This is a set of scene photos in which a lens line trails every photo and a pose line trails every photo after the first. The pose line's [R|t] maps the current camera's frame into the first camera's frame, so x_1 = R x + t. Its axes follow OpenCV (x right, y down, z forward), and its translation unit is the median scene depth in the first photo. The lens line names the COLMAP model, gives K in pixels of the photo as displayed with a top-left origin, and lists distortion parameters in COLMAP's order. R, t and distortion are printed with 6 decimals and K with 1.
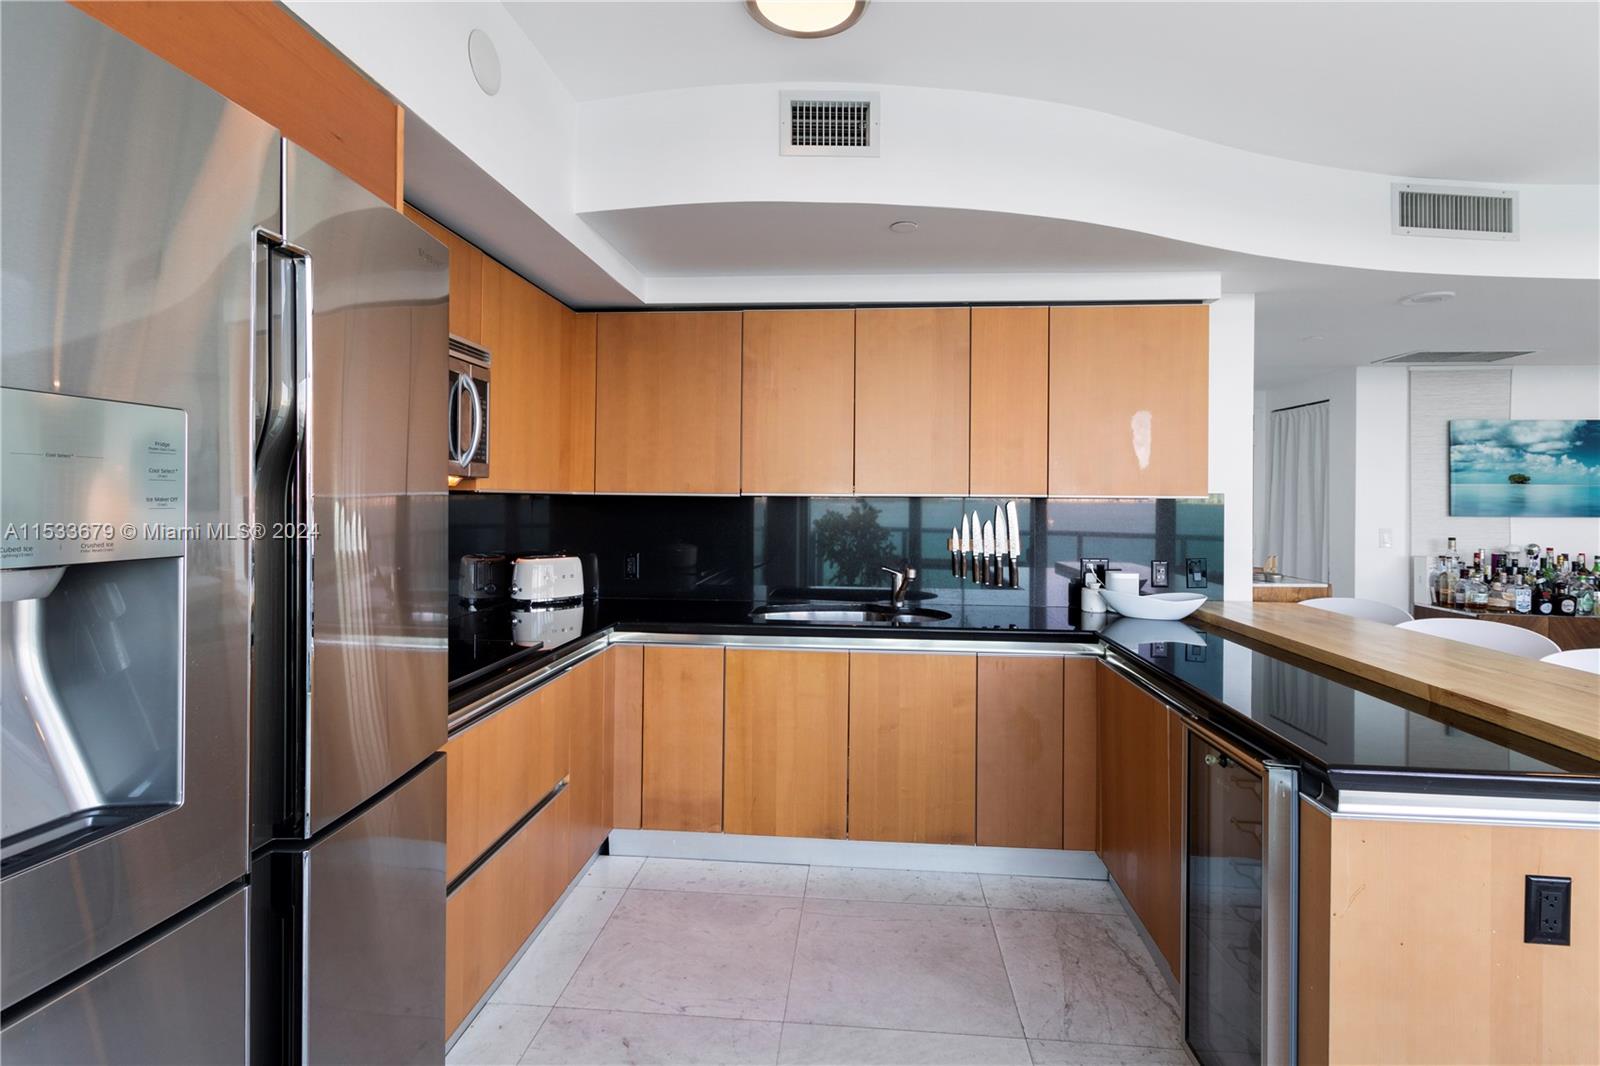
lens RADIAL K [[757.9, 0, 811.3], [0, 757.9, 501.1], [0, 0, 1]] dist [0.000469, 0.000174]
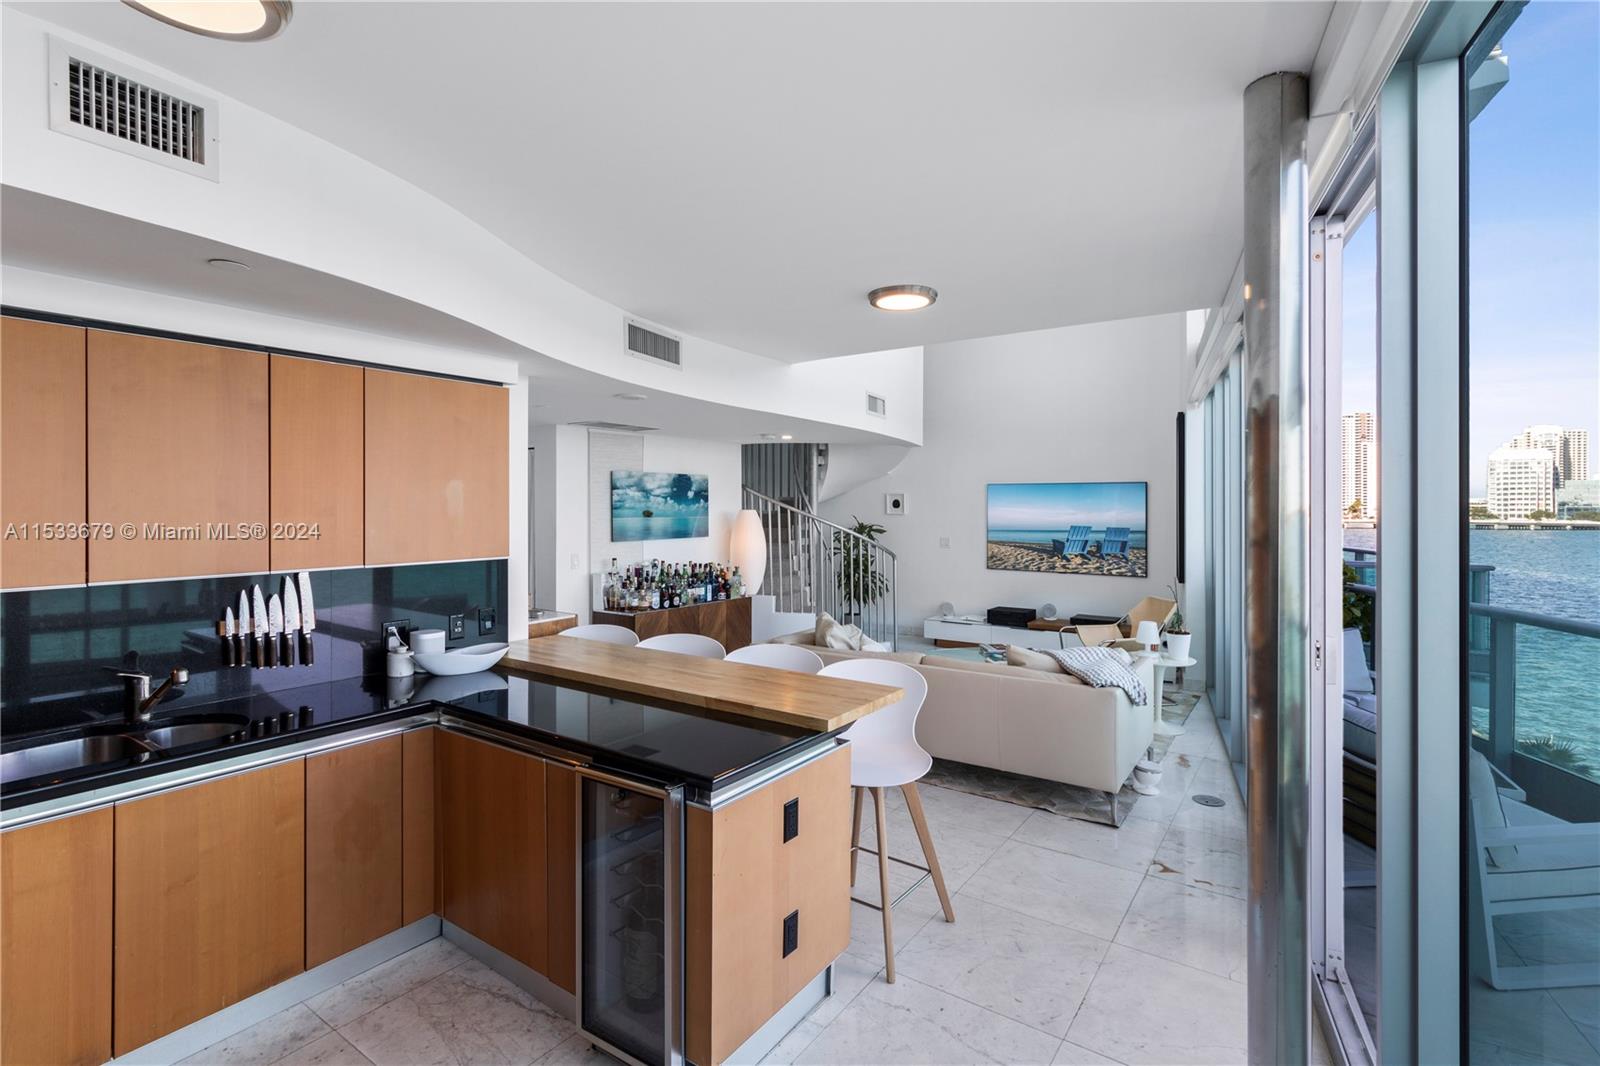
lens RADIAL K [[757.9, 0, 811.3], [0, 757.9, 501.1], [0, 0, 1]] dist [0.000469, 0.000174]
pose [[0.491395, -0.005981, 0.870916, -0.221410], [-0.001430, 0.999970, 0.007674, -0.088942], [-0.870935, -0.005016, 0.491372, 0.039029]]
